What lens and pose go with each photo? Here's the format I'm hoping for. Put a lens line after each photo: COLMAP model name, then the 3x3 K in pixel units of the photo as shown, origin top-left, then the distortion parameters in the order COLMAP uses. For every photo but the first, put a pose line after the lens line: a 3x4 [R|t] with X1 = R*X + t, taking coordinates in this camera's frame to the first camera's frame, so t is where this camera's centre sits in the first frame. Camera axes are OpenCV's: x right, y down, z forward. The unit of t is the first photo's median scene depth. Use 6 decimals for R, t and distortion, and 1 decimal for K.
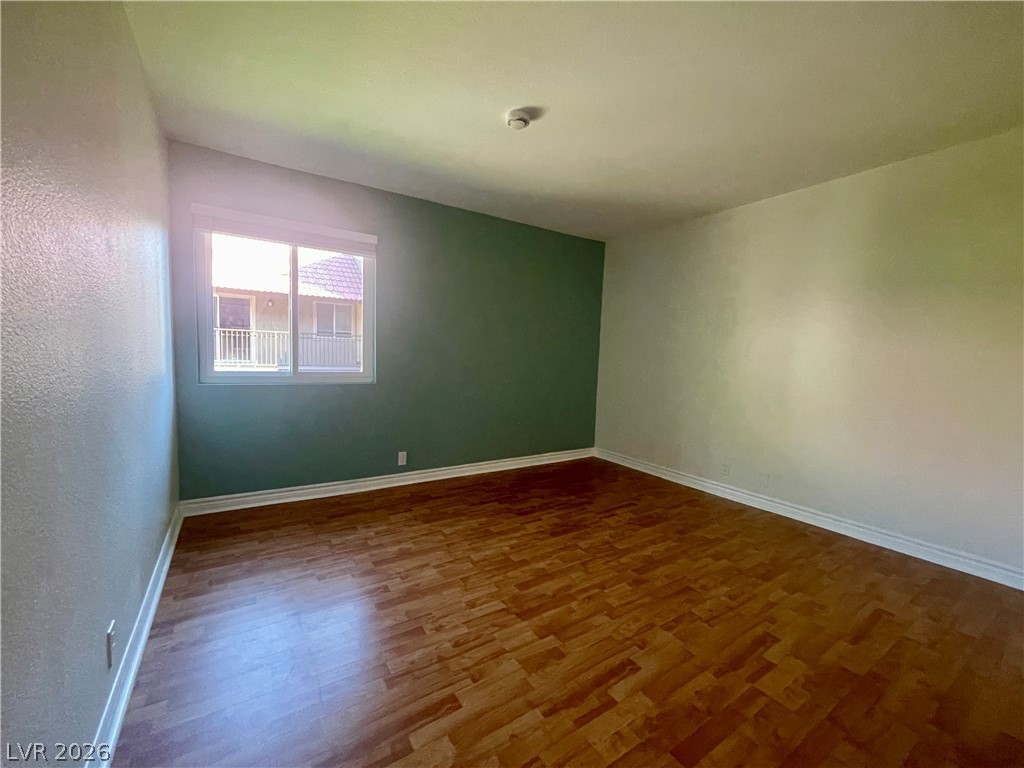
lens RADIAL K [[416.1, 0, 508.2], [0, 416.1, 386.8], [0, 0, 1]] dist [-0.003454, 0.000529]
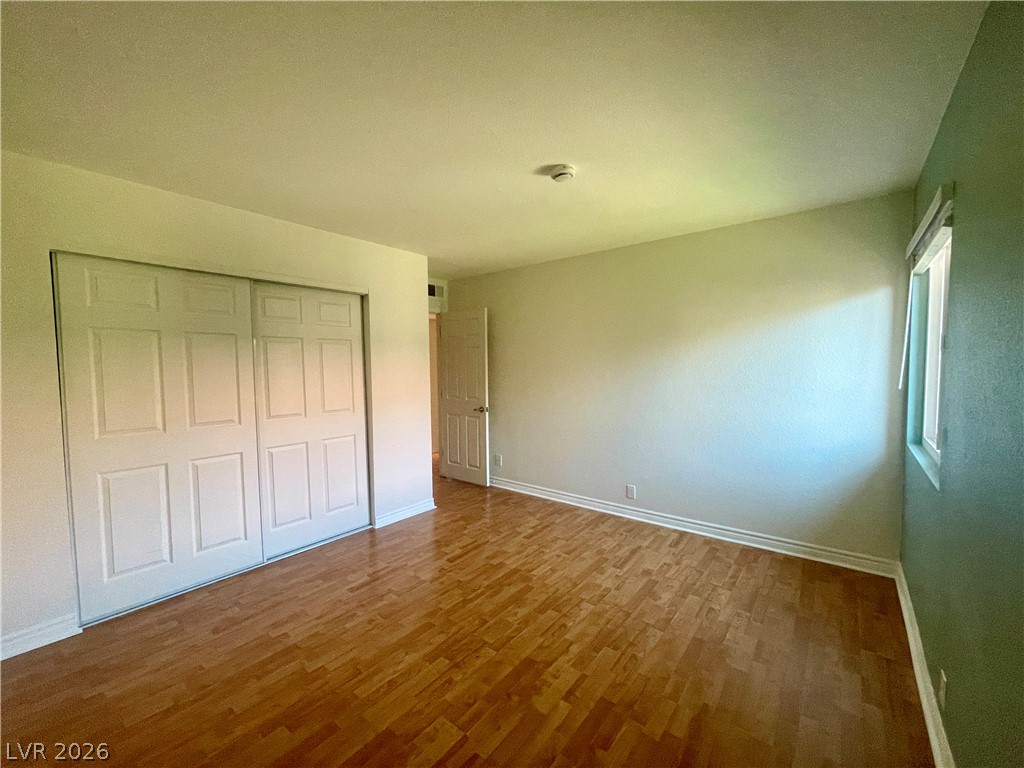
lens RADIAL K [[416.1, 0, 503.6], [0, 416.1, 387.7], [0, 0, 1]] dist [-0.003454, 0.000529]
pose [[-0.953751, -0.006732, -0.300523, 0.434681], [-0.045019, 0.991673, 0.120660, -0.233672], [0.297208, 0.128609, -0.946112, 1.873296]]
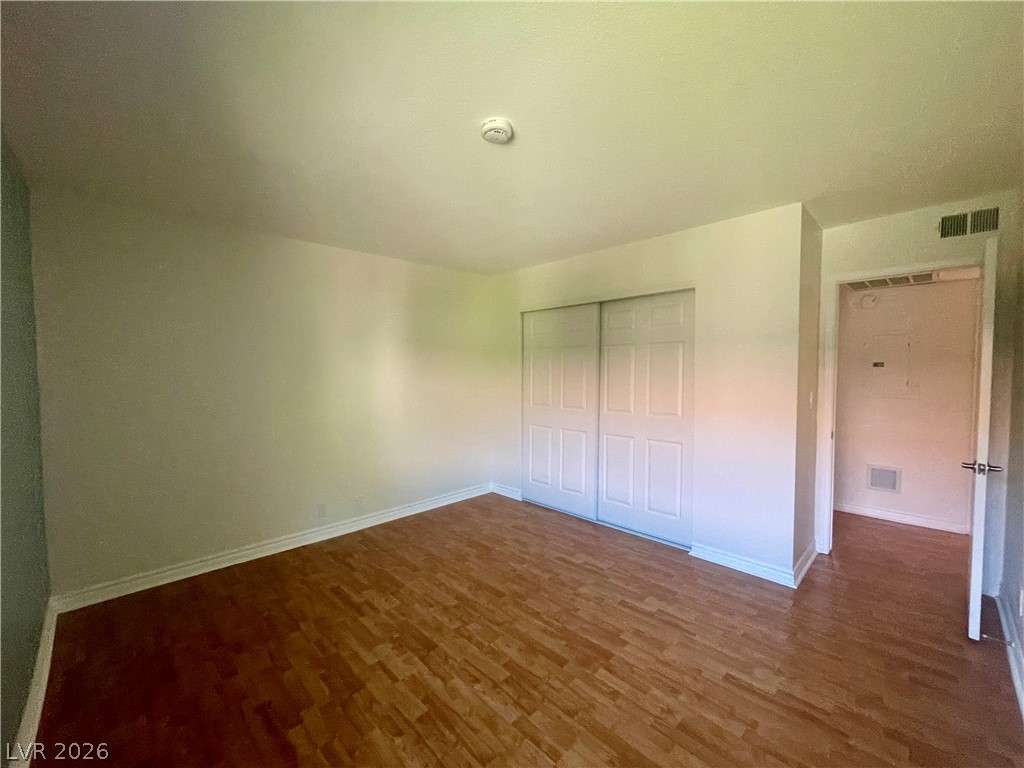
lens RADIAL K [[416.1, 0, 511.6], [0, 416.1, 391.8], [0, 0, 1]] dist [-0.003454, 0.000529]
pose [[-0.192961, -0.087066, 0.977336, -0.743929], [0.076199, 0.991718, 0.103391, -0.219138], [-0.978243, 0.094422, -0.184729, 1.109685]]
